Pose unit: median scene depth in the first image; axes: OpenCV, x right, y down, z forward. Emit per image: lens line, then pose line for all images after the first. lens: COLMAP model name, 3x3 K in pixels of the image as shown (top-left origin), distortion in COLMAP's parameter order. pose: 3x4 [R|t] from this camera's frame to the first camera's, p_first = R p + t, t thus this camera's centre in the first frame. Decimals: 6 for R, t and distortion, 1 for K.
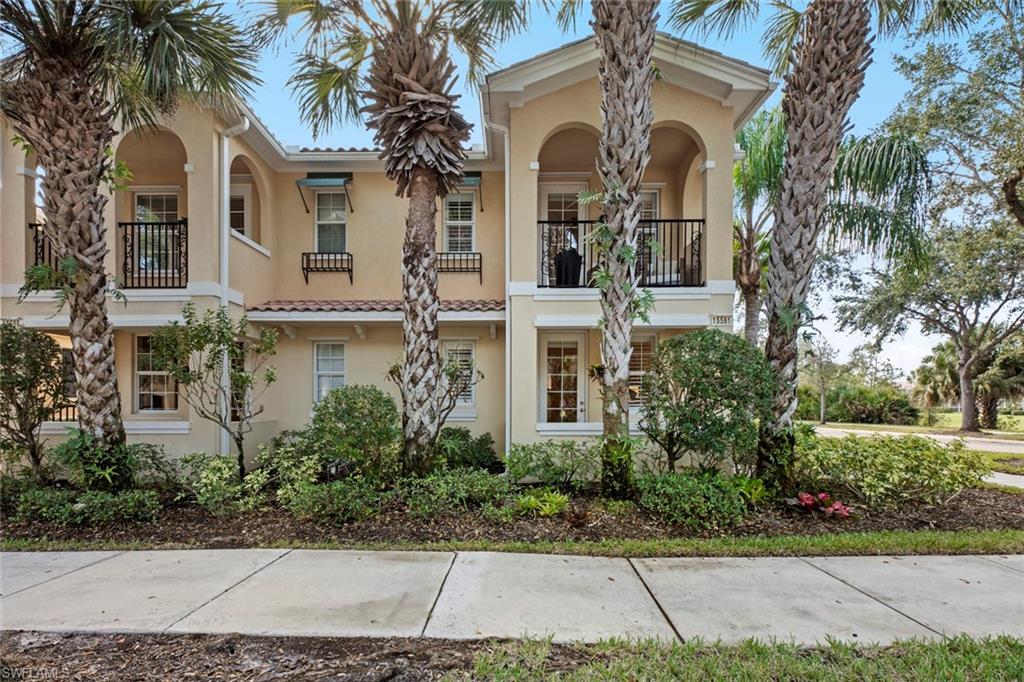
lens RADIAL K [[442.2, 0, 528.3], [0, 442.2, 415.2], [0, 0, 1]] dist [0.007889, -0.000617]
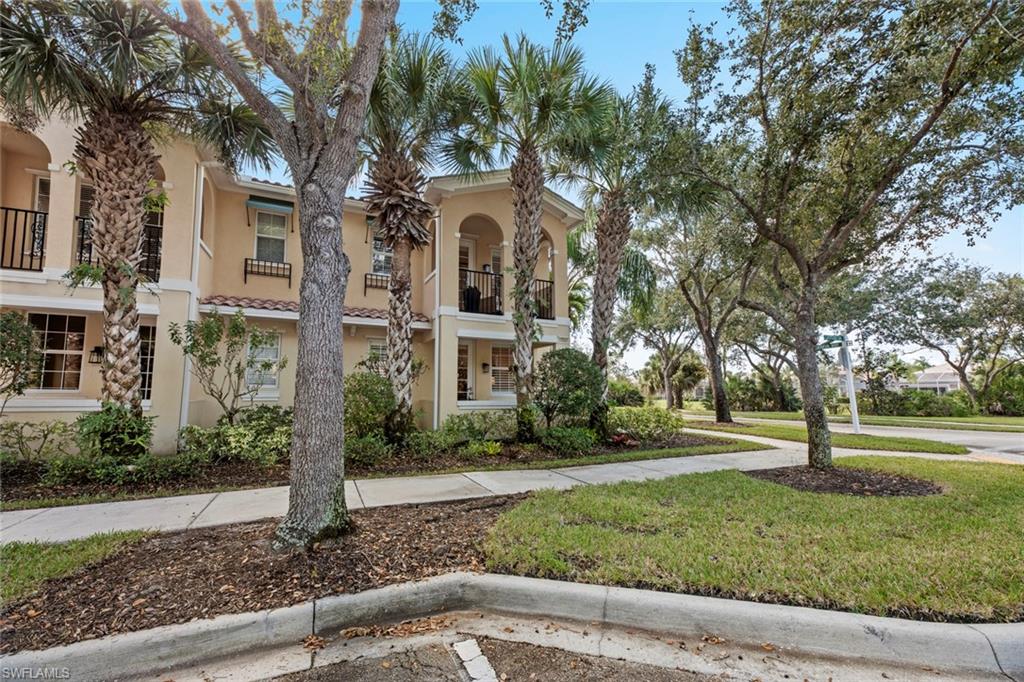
lens RADIAL K [[412.6, 0, 508.3], [0, 412.6, 342.6], [0, 0, 1]] dist [-0.001099, -0.003505]
pose [[0.913866, 0.058356, 0.401800, -0.484403], [0.000566, 0.989433, -0.144988, 0.031841], [-0.406015, 0.132727, 0.904177, -0.429499]]
